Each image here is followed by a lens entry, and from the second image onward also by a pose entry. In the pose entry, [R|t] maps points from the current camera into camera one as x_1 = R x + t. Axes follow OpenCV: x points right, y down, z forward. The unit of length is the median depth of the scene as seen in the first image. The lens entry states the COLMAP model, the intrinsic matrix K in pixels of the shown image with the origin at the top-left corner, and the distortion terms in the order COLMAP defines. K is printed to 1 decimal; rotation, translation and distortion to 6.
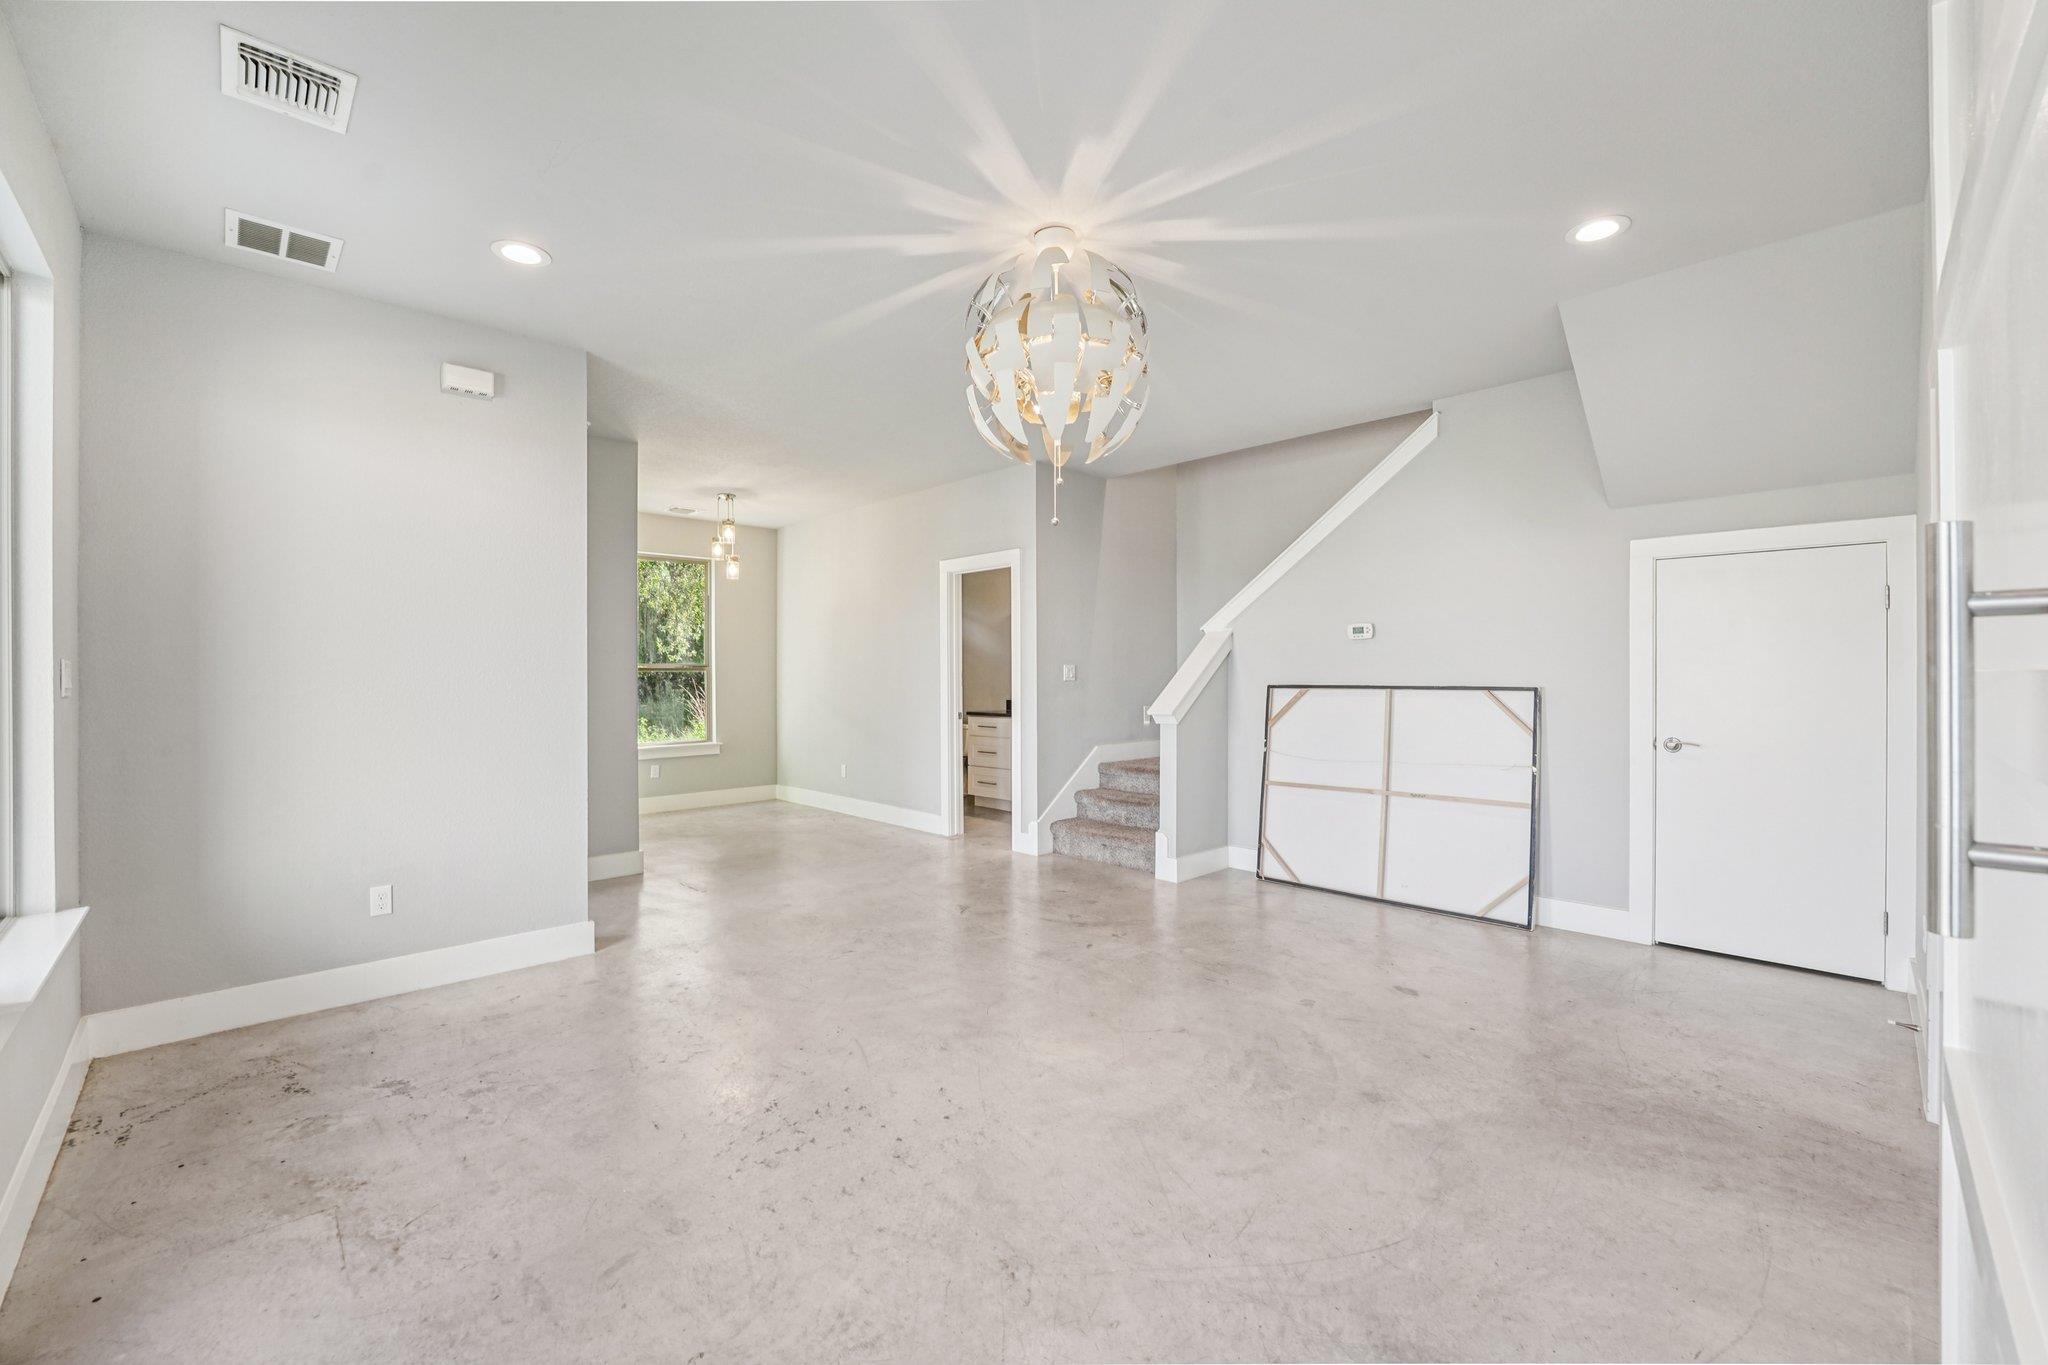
lens RADIAL K [[814.4, 0, 998.2], [0, 814.4, 670.5], [0, 0, 1]] dist [-0.014643, 0.000007]
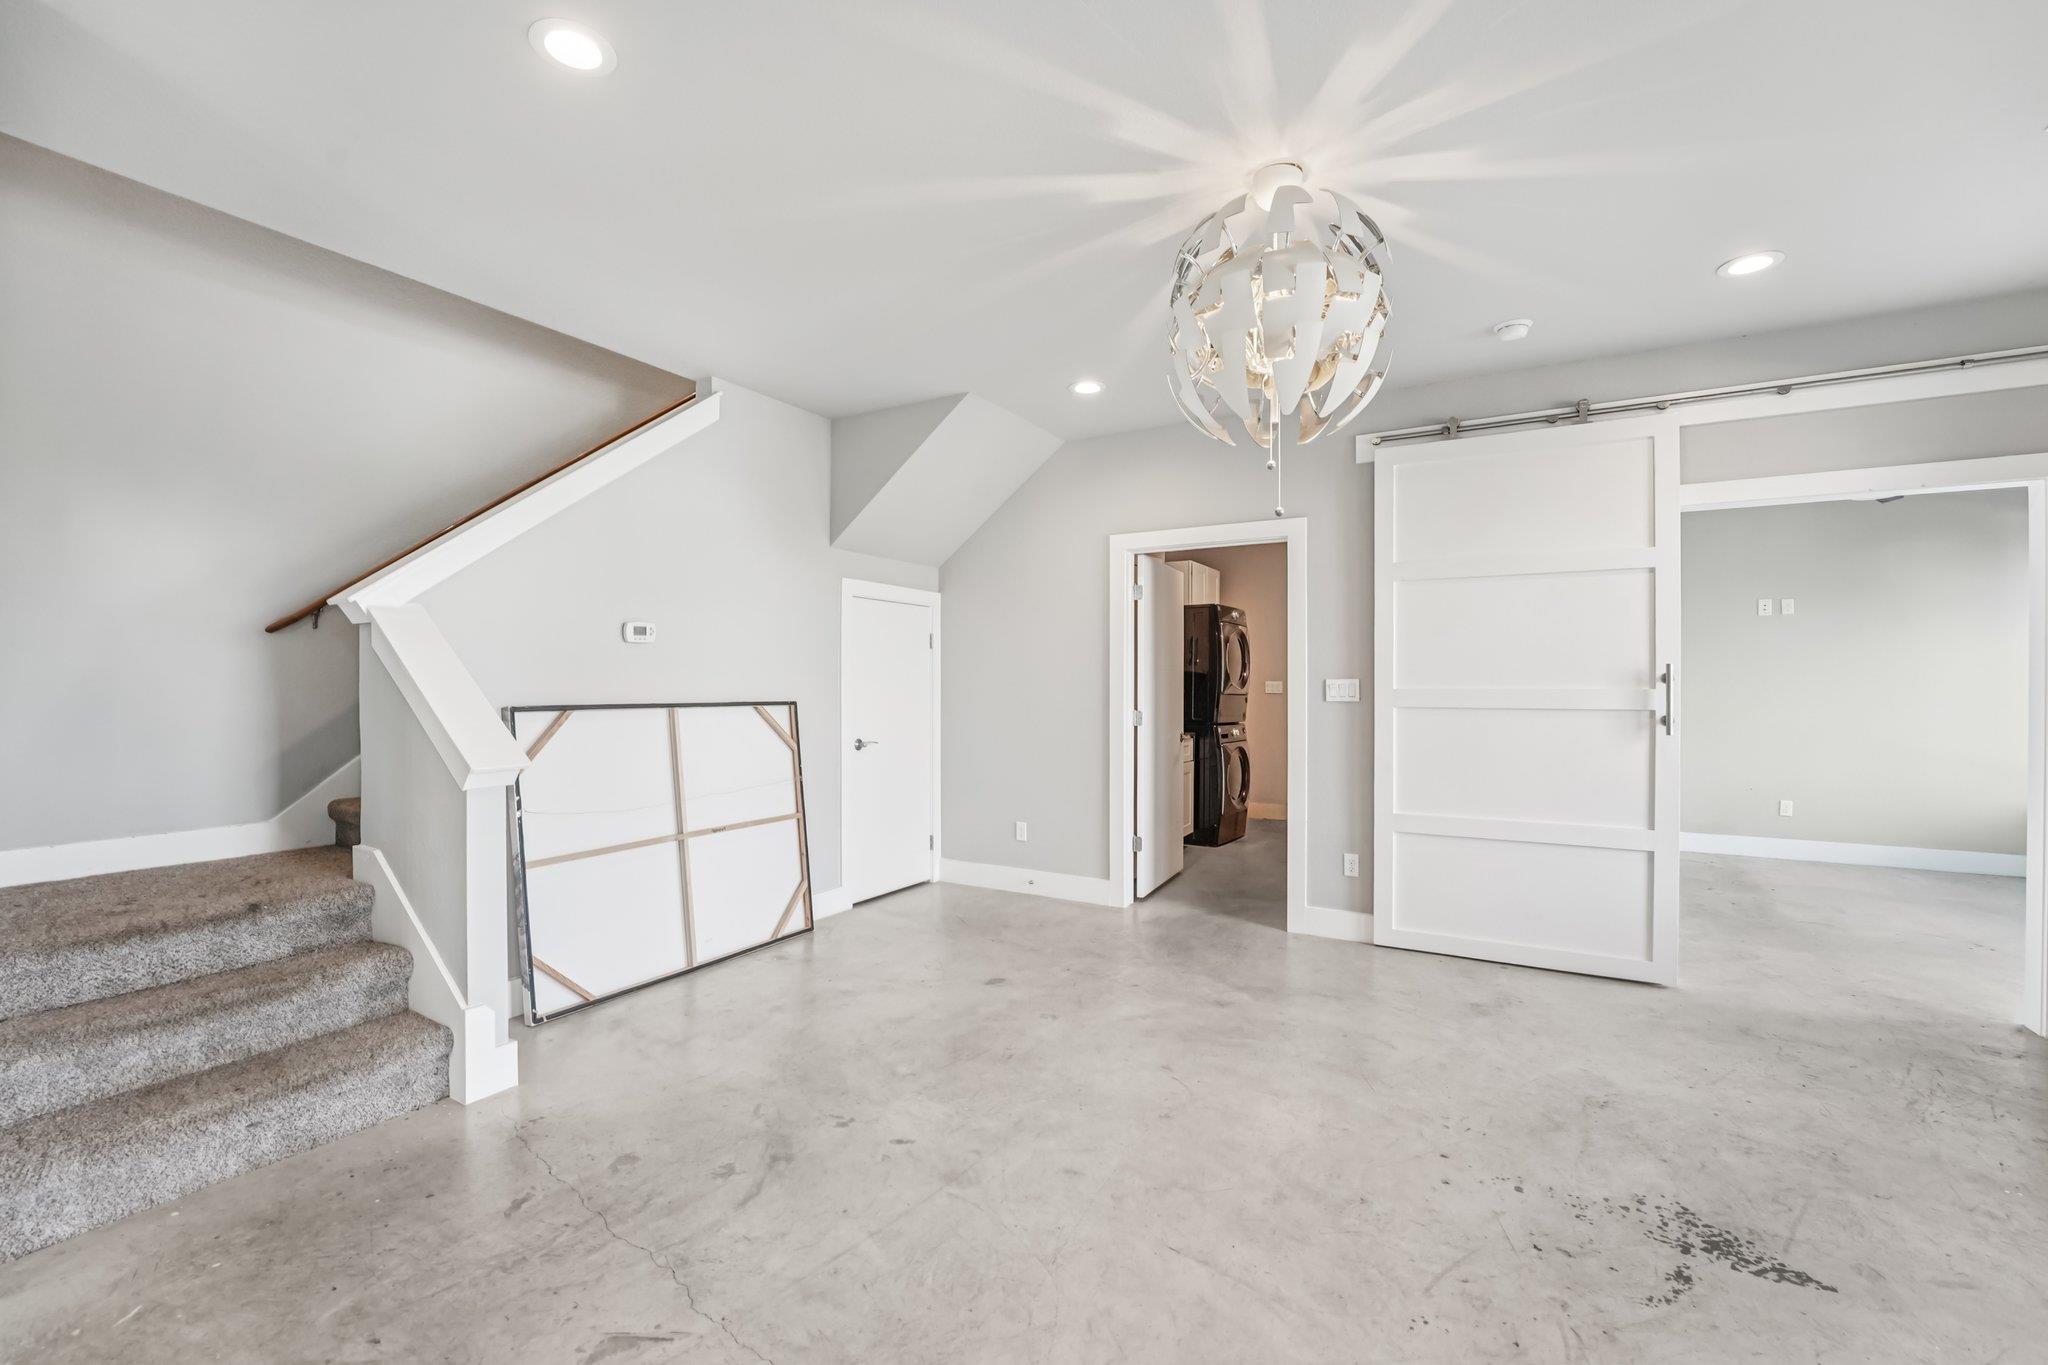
lens RADIAL K [[868.7, 0, 1015.7], [0, 868.7, 690.2], [0, 0, 1]] dist [-0.024396, -0.000108]
pose [[-0.275301, -0.002235, 0.961356, -0.484846], [-0.004448, 0.999990, 0.001051, 0.003763], [-0.961348, -0.003987, -0.275308, 1.016000]]
